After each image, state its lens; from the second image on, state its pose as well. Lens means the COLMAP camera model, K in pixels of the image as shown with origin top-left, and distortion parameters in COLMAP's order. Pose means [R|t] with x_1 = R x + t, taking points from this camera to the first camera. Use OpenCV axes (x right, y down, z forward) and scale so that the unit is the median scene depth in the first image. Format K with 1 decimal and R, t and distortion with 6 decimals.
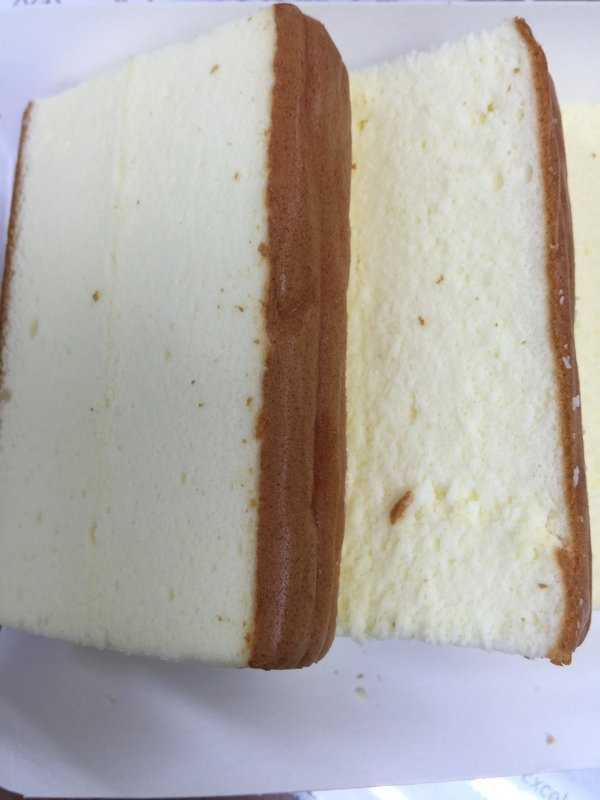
lens RADIAL K [[674.1, 0, 301.2], [0, 674.1, 402.6], [0, 0, 1]] dist [0.018052, -0.030042]
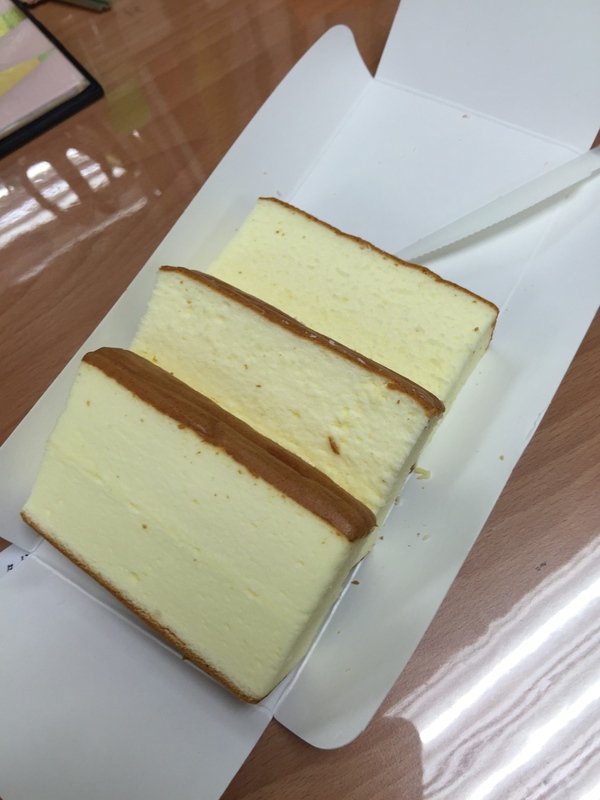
lens RADIAL K [[674.1, 0, 299.1], [0, 674.1, 399.4], [0, 0, 1]] dist [0.018052, -0.030042]
pose [[0.547658, -0.803999, 0.231636, -0.243455], [0.836681, 0.524264, -0.158468, 0.311828], [0.005970, 0.280592, 0.959809, -0.858803]]
